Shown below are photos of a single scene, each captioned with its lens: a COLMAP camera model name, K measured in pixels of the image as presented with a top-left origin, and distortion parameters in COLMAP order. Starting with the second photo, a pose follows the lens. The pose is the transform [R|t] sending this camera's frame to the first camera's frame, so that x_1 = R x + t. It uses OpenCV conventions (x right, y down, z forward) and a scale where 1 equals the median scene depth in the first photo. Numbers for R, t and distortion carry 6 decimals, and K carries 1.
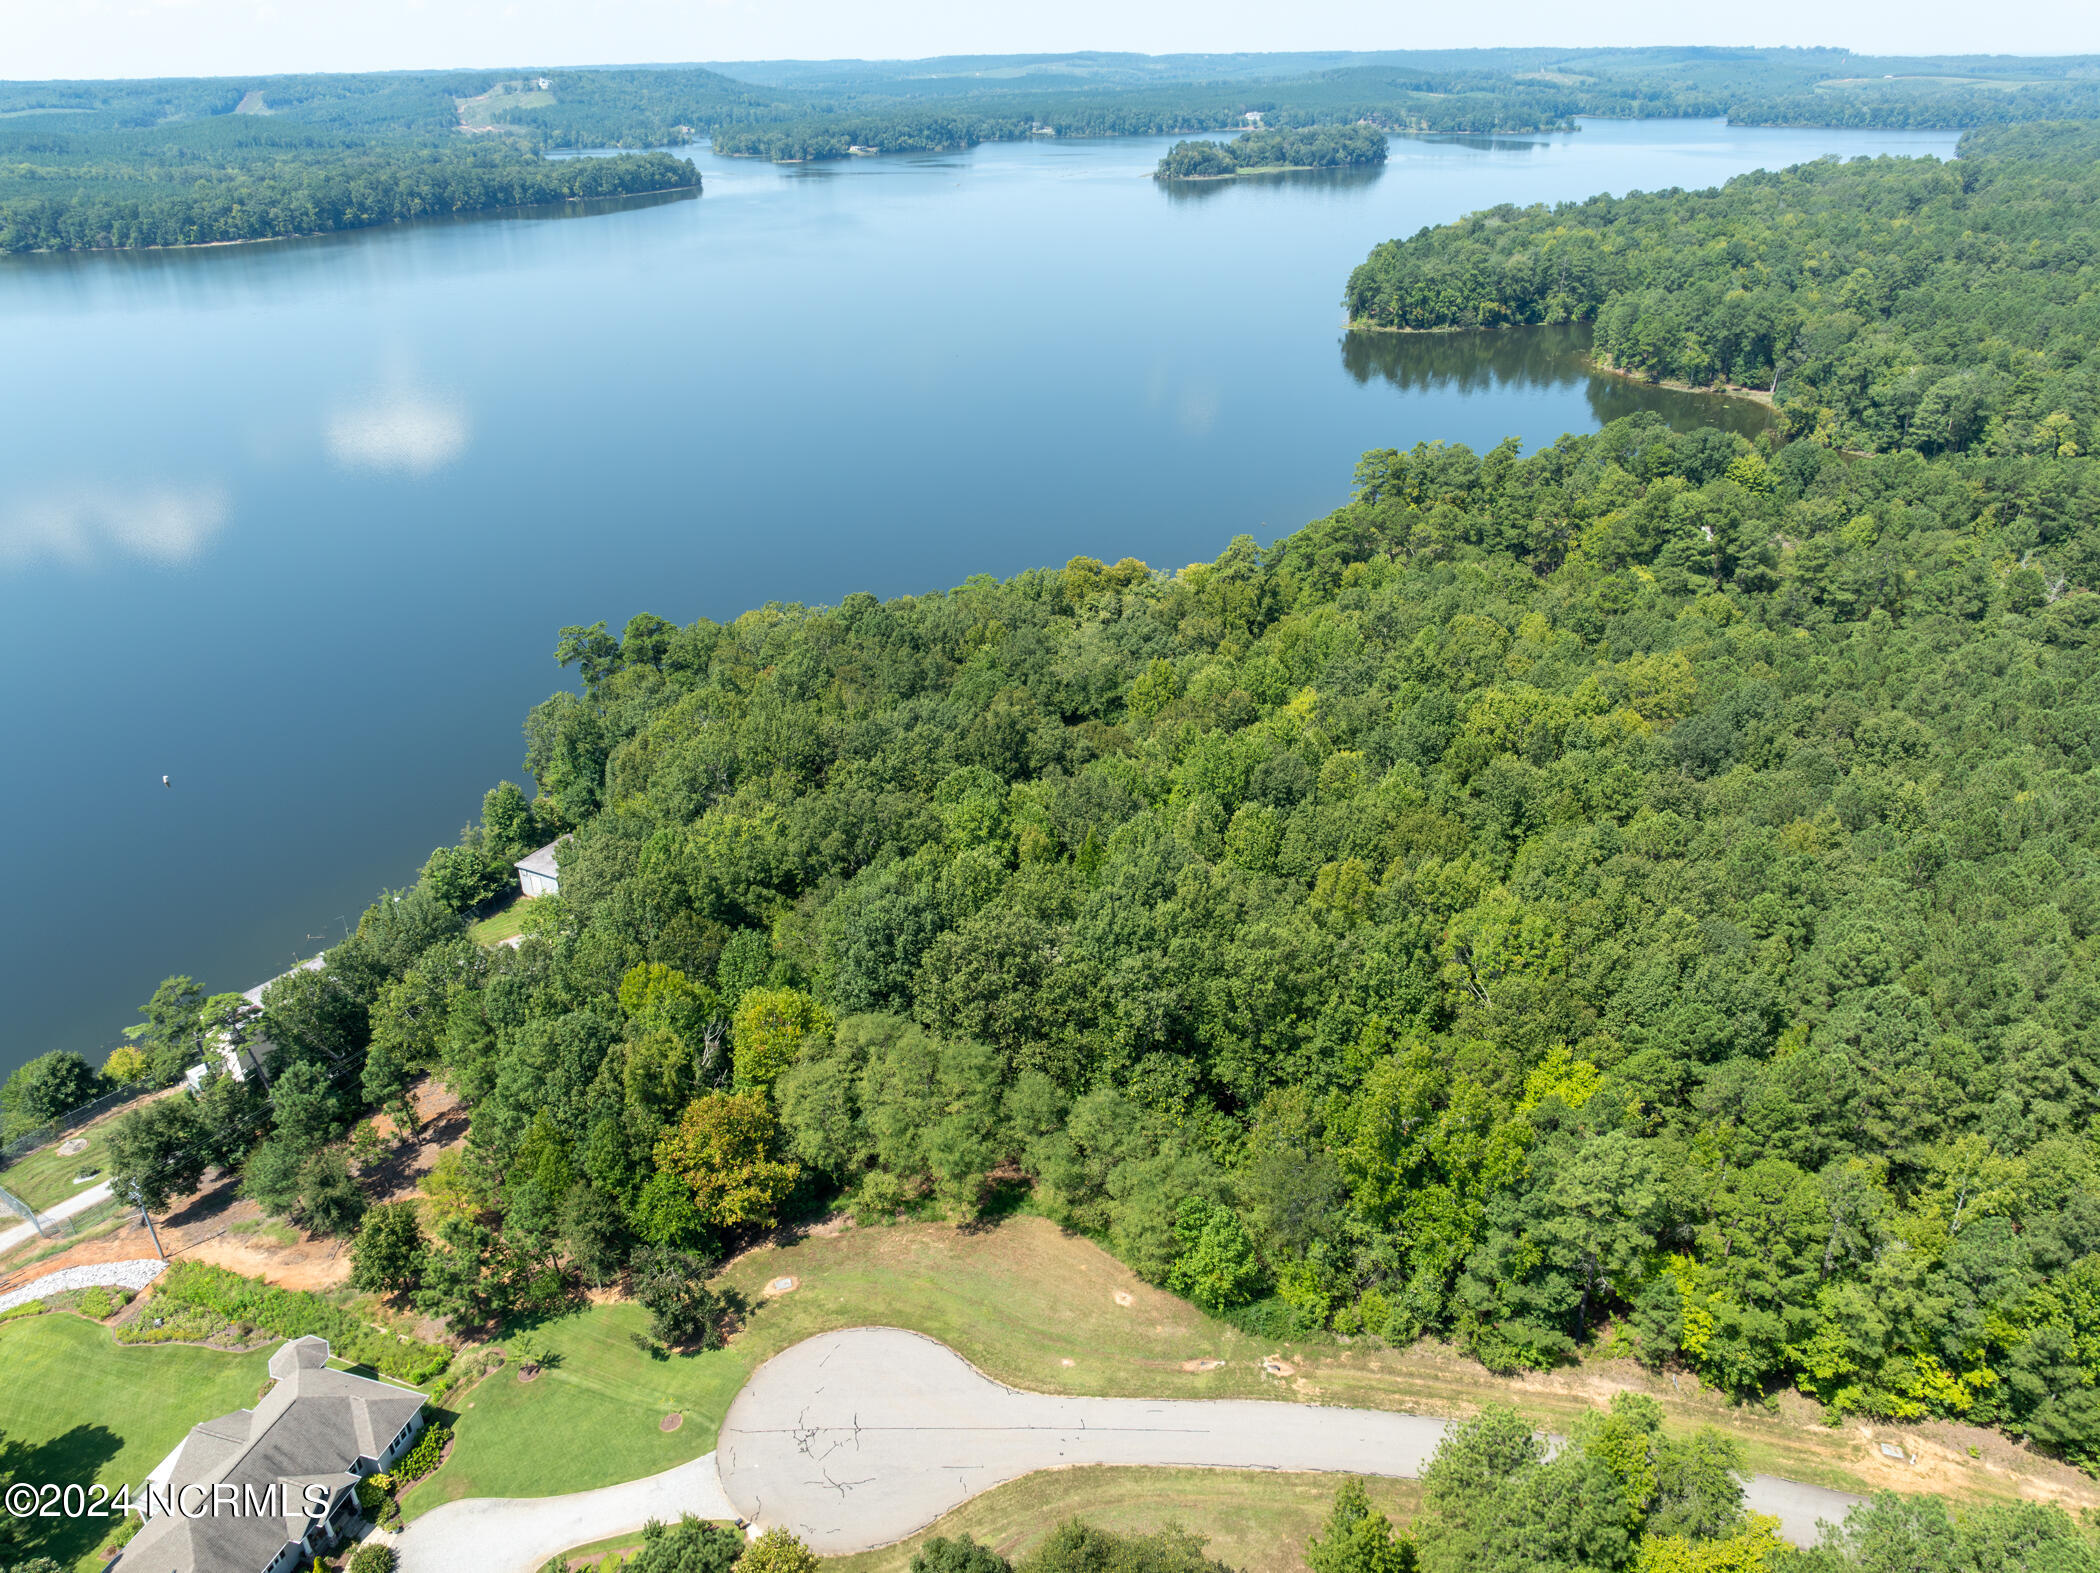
lens RADIAL K [[1495.7, 0, 1050.0], [0, 1495.7, 786.5], [0, 0, 1]] dist [-0.061610, 0.041464]
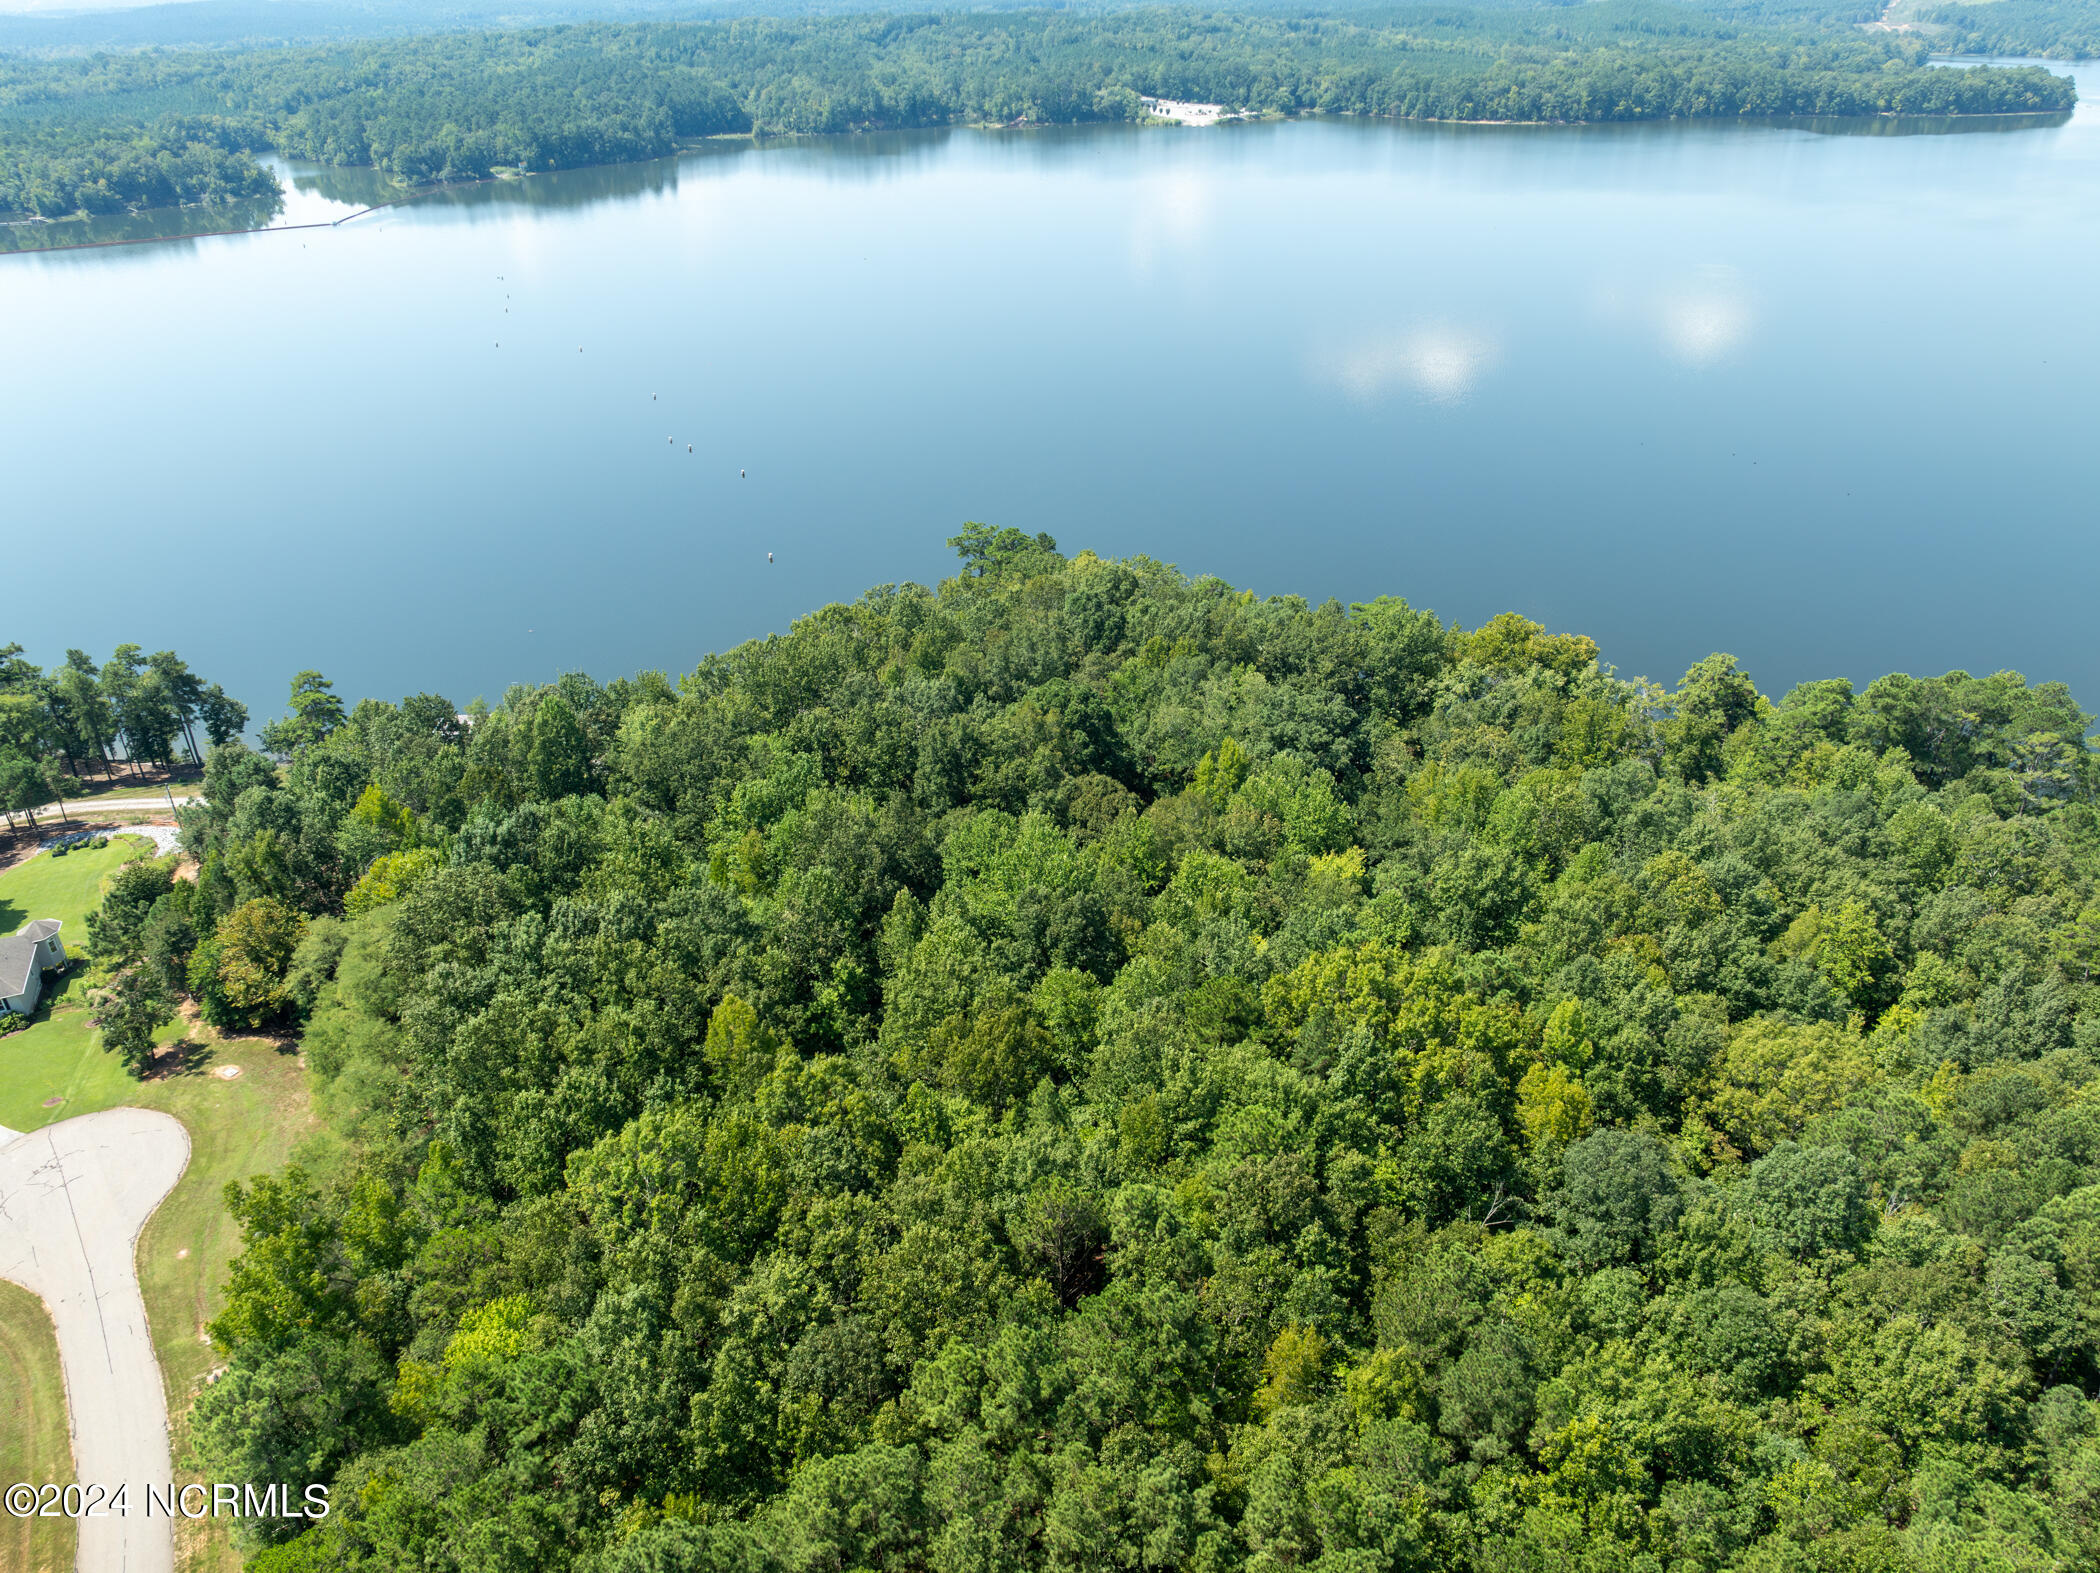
lens RADIAL K [[1495.7, 0, 1050.0], [0, 1495.7, 786.5], [0, 0, 1]] dist [-0.061610, 0.041464]
pose [[0.647496, 0.380396, -0.660339, 0.107481], [-0.337922, 0.919979, 0.198614, -0.037231], [0.683050, 0.094541, 0.724227, 0.068789]]
